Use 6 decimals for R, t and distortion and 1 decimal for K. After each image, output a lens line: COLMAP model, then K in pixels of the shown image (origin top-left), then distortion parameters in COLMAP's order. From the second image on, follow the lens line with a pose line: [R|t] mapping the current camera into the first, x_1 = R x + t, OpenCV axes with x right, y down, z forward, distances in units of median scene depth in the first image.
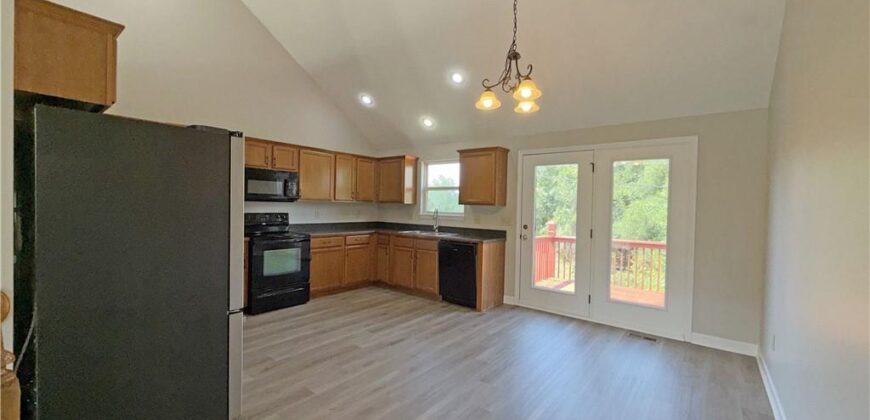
lens RADIAL K [[346.8, 0, 433.2], [0, 346.8, 211.7], [0, 0, 1]] dist [0.002760, 0.000076]
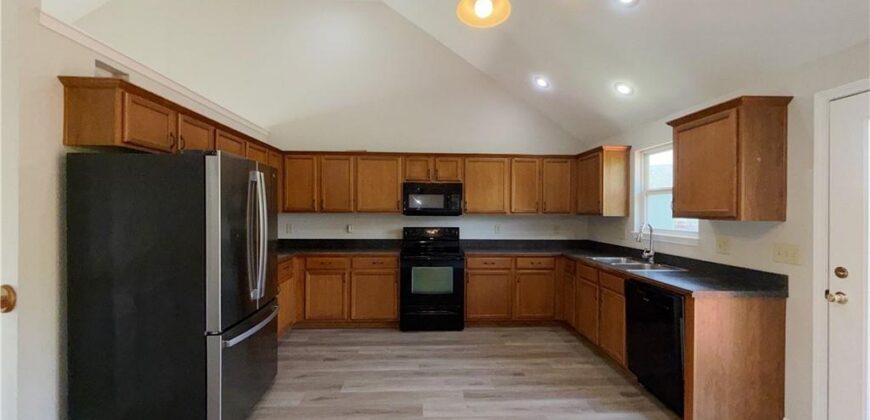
lens RADIAL K [[346.8, 0, 433.2], [0, 346.8, 211.7], [0, 0, 1]] dist [0.002760, 0.000076]
pose [[0.659121, -0.016998, -0.751845, 0.245227], [-0.005836, 0.999599, -0.027716, -0.013081], [0.752014, 0.022655, 0.658758, 0.345221]]
